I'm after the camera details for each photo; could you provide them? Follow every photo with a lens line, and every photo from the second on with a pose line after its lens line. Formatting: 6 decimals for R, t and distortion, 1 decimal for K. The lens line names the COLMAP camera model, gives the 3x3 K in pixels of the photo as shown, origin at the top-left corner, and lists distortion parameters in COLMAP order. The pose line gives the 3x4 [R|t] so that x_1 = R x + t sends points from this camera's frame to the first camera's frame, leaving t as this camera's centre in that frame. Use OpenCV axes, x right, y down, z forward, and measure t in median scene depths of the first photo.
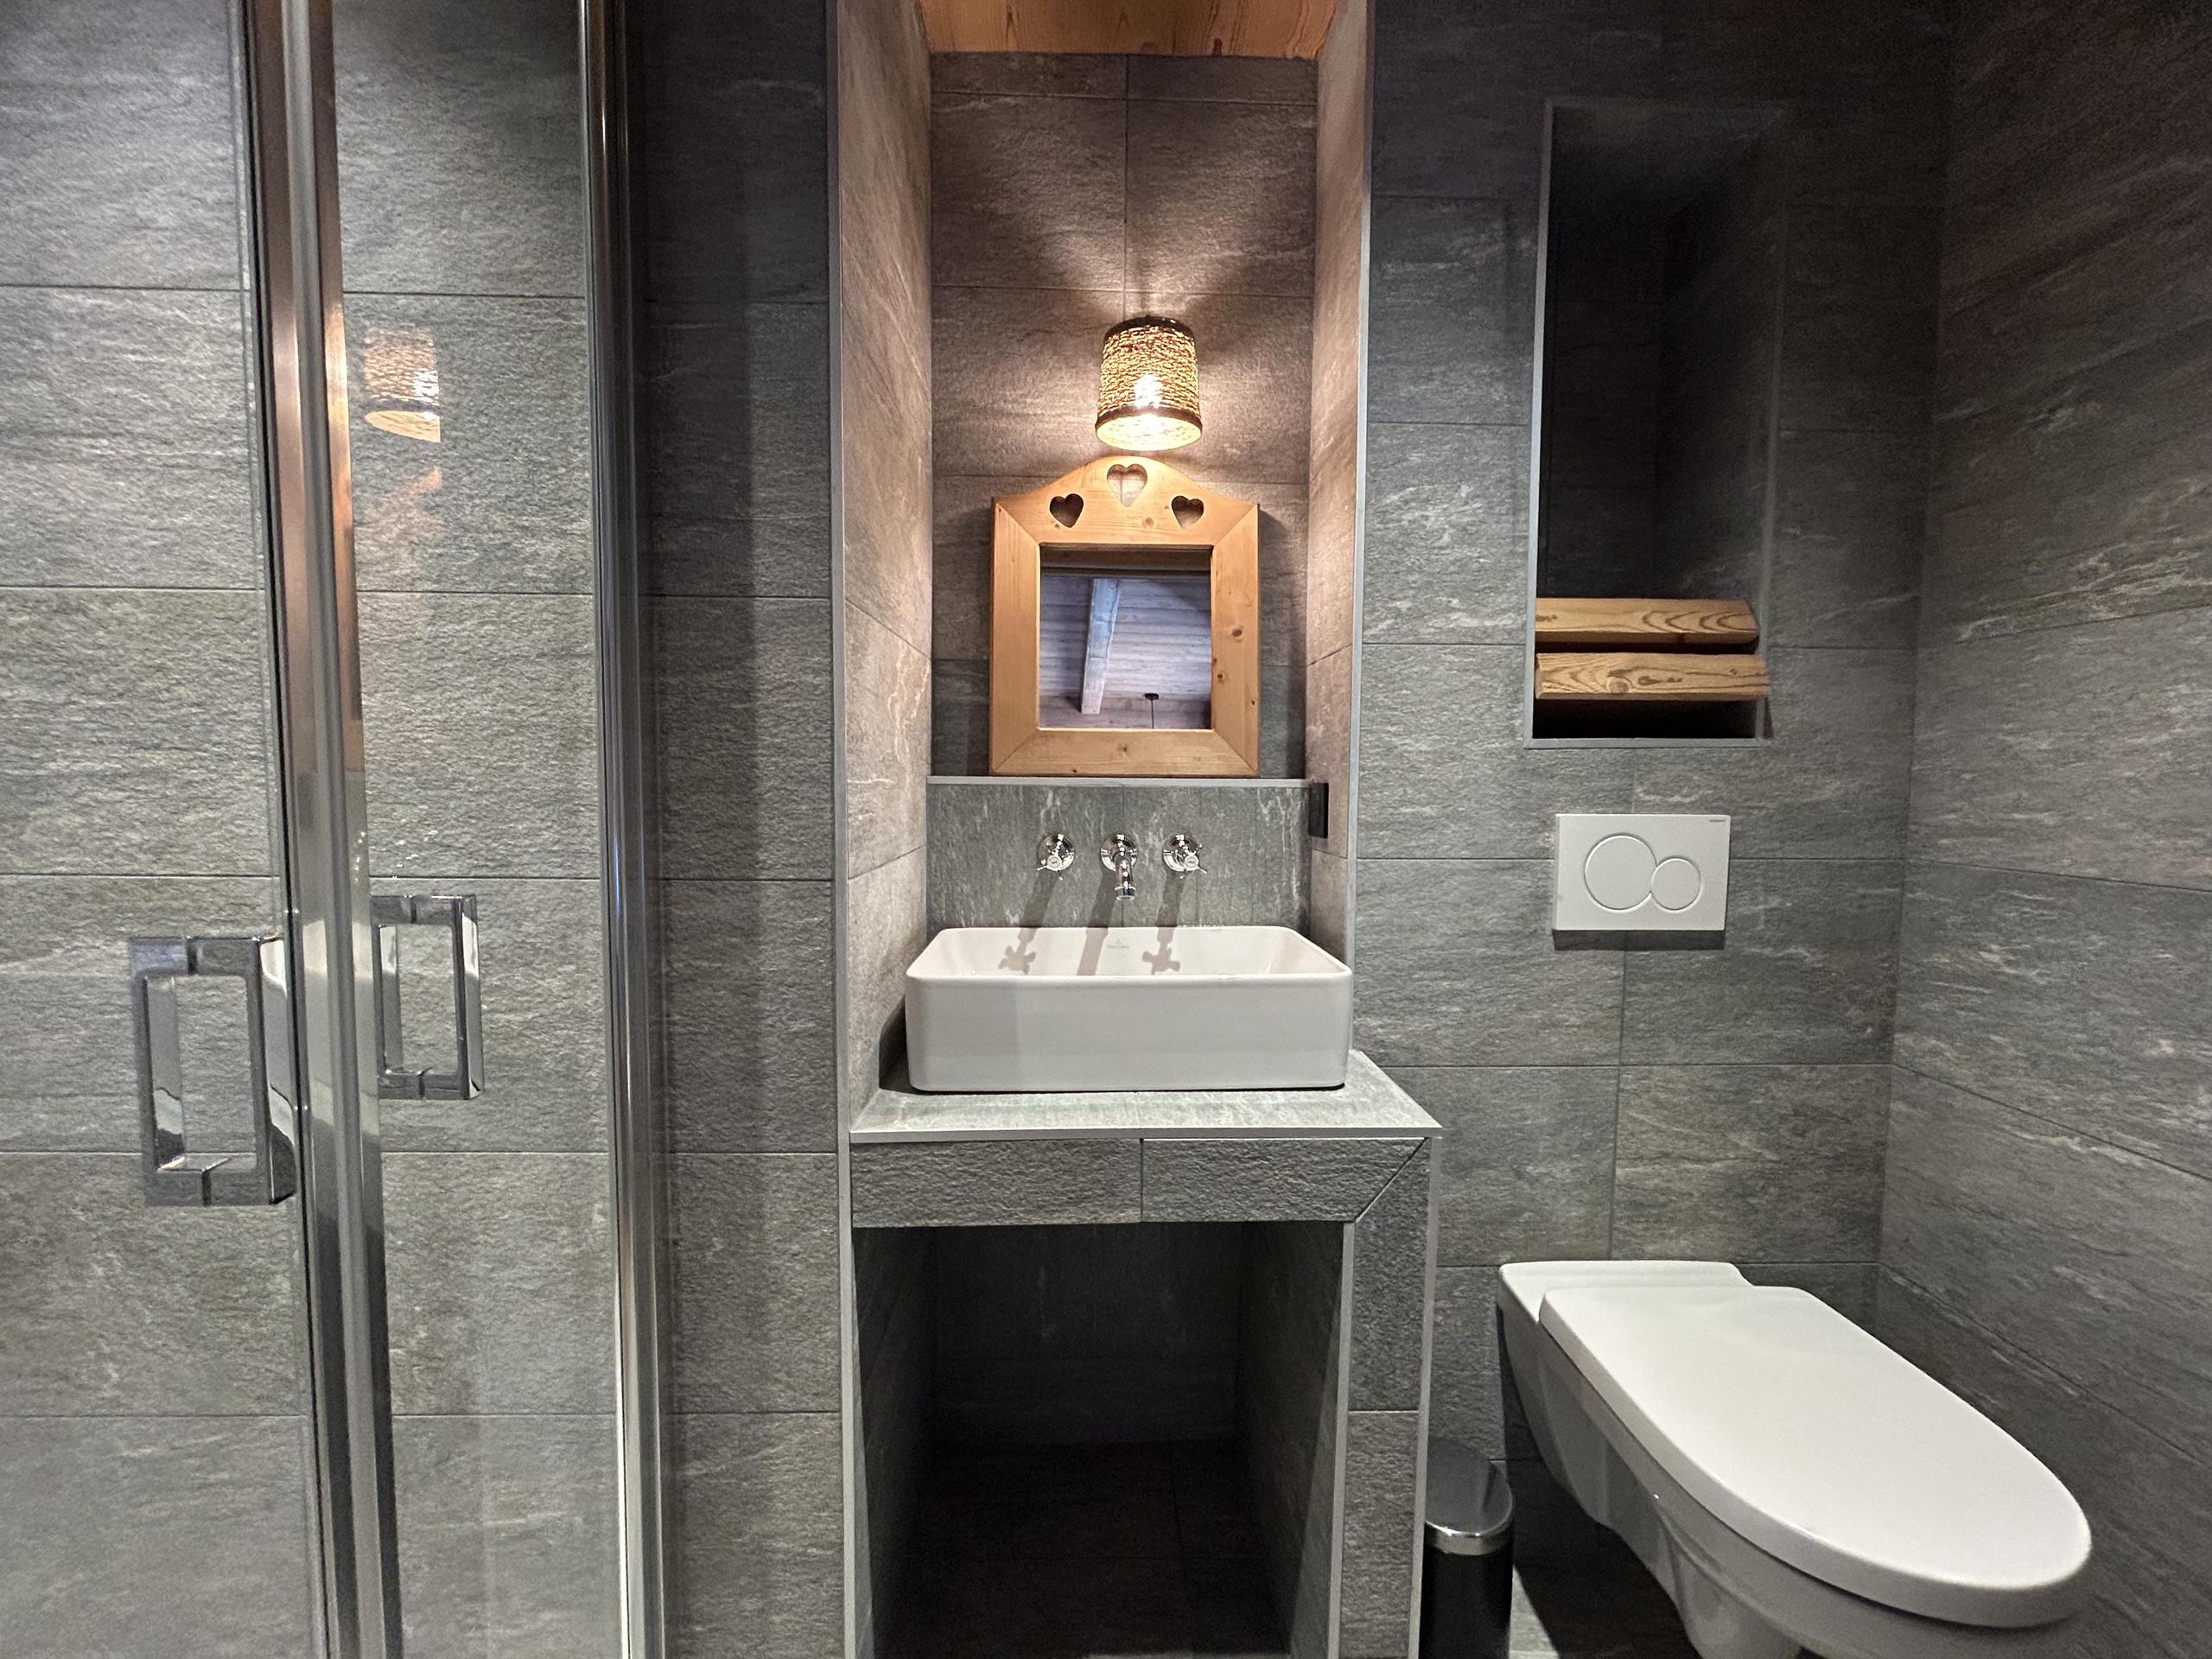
lens RADIAL K [[888.8, 0, 1104.2], [0, 888.8, 832.0], [0, 0, 1]] dist [-0.002622, 0.000392]
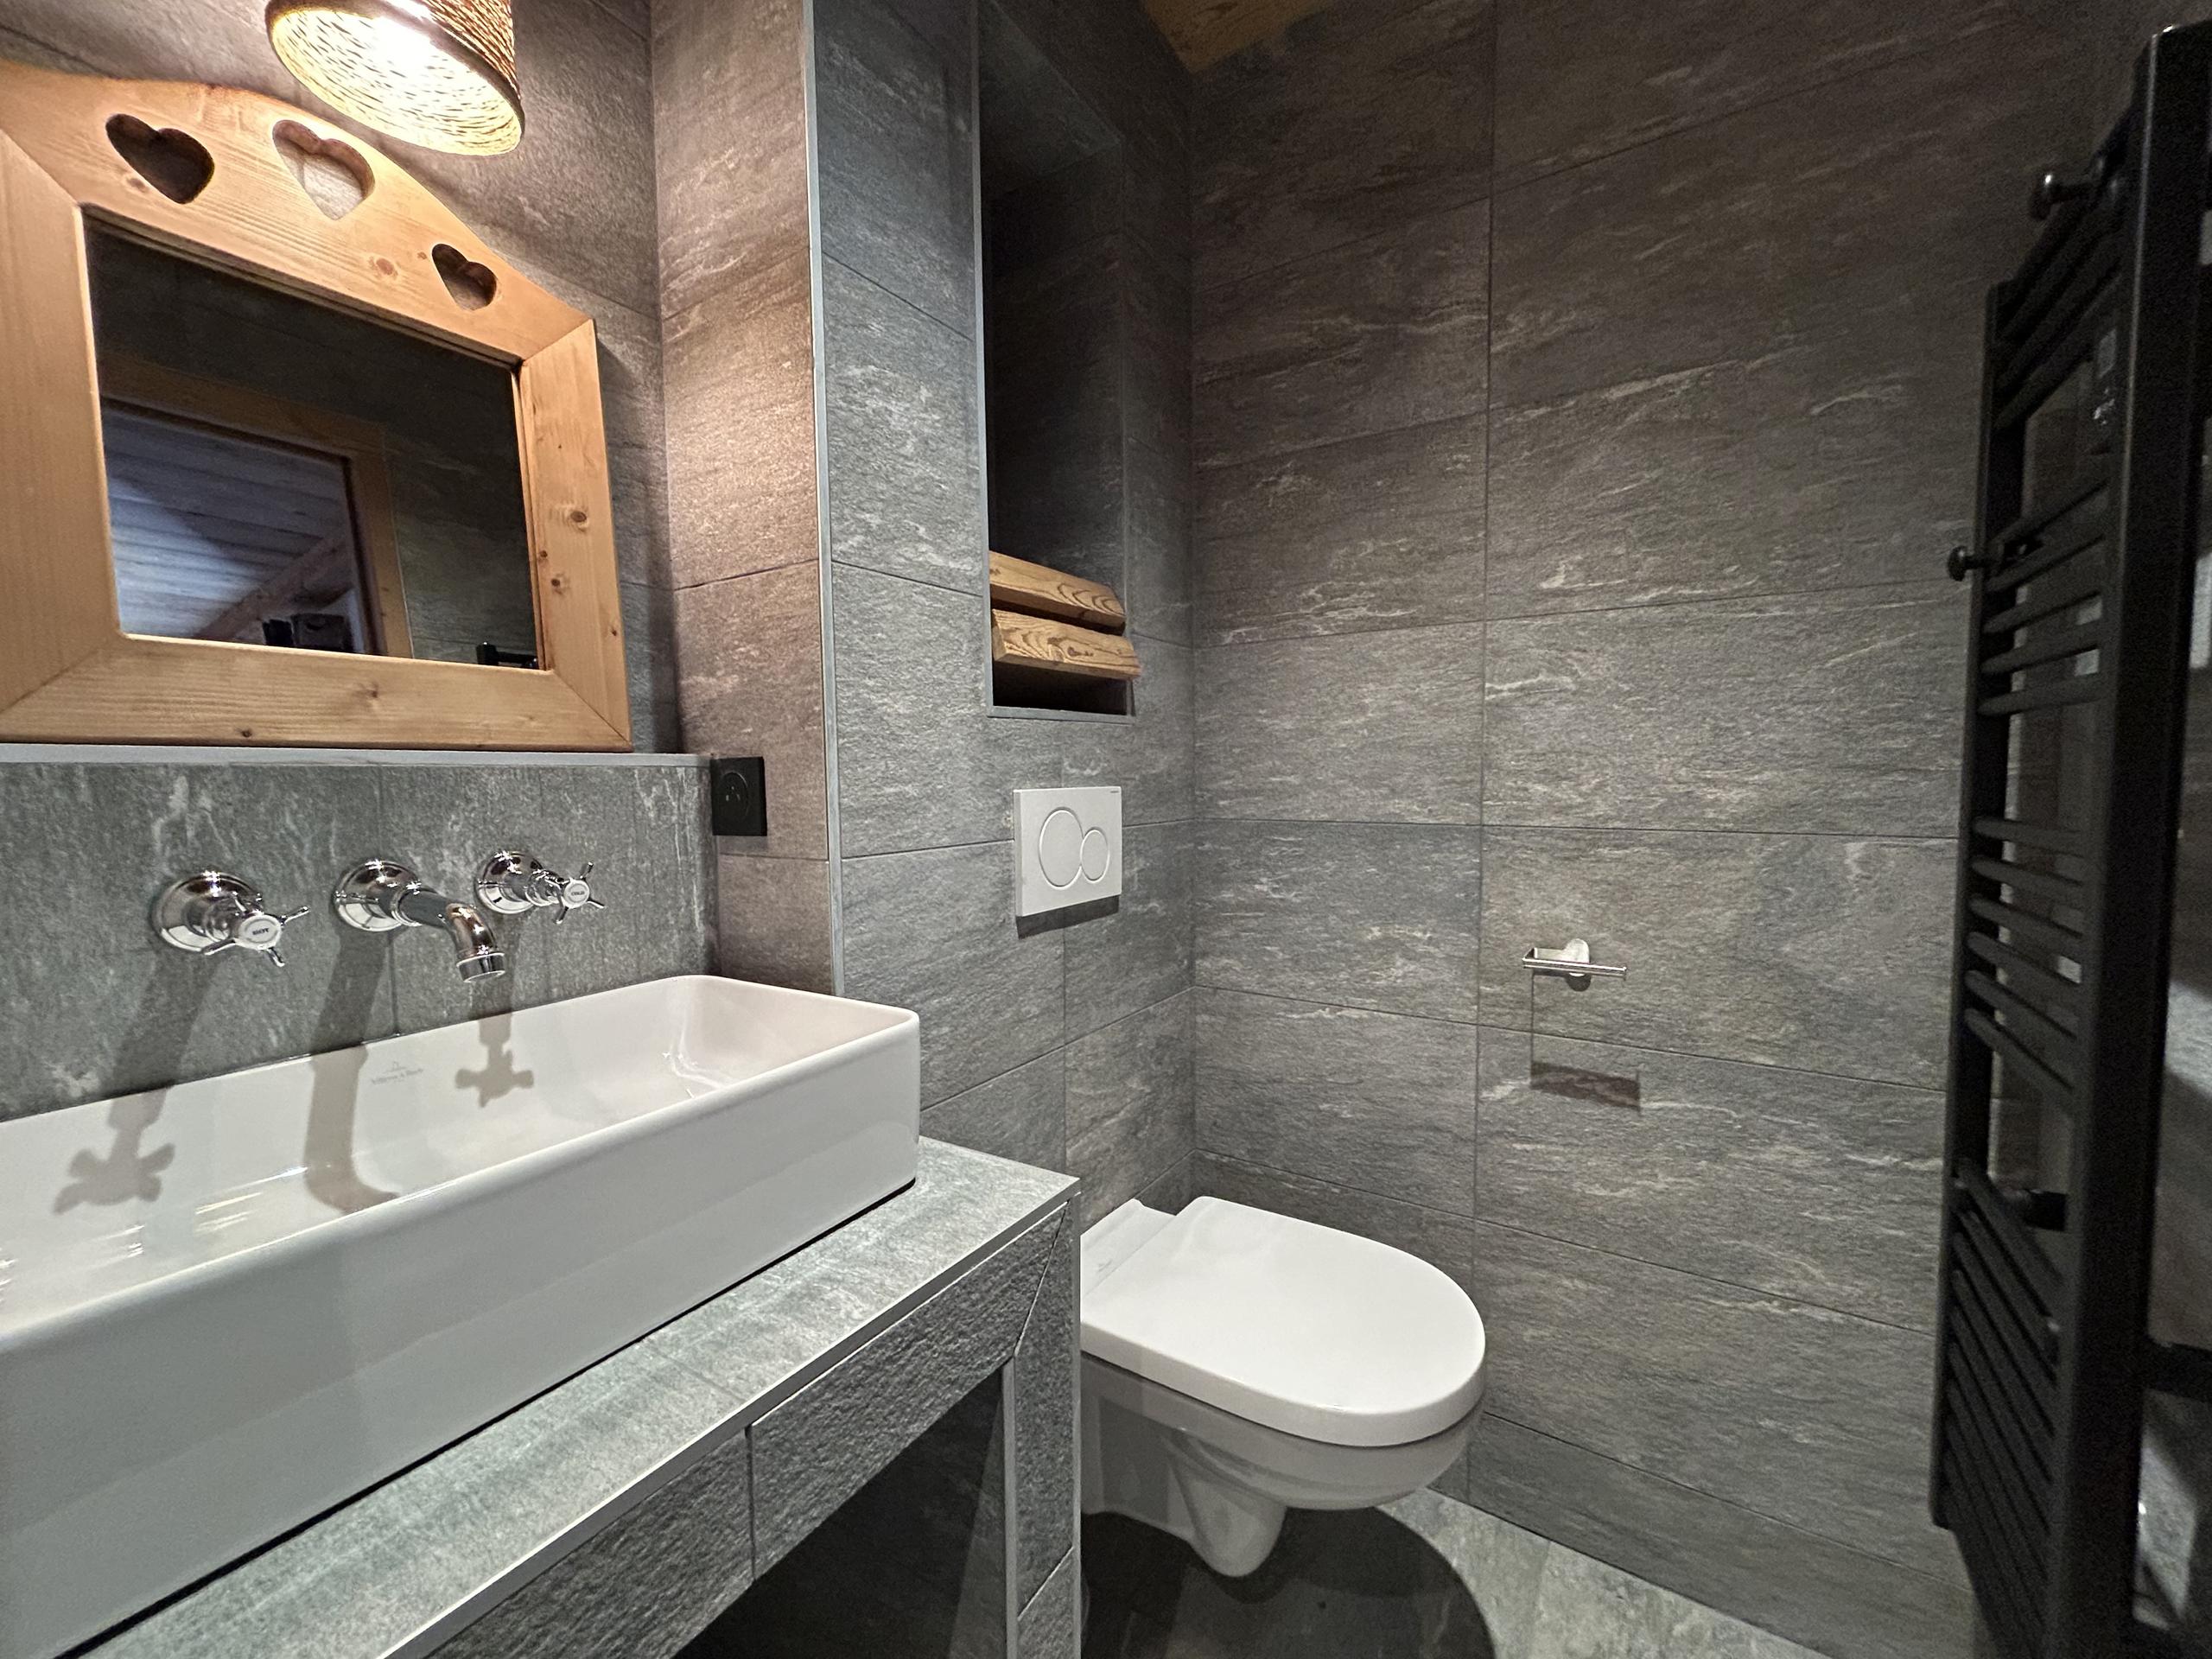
lens RADIAL K [[888.8, 0, 1108.8], [0, 888.8, 828.4], [0, 0, 1]] dist [-0.002622, 0.000392]
pose [[0.563740, -0.063978, 0.823471, -0.188432], [0.068892, 0.997164, 0.030310, -0.001657], [-0.823074, 0.039643, 0.566549, 0.407814]]
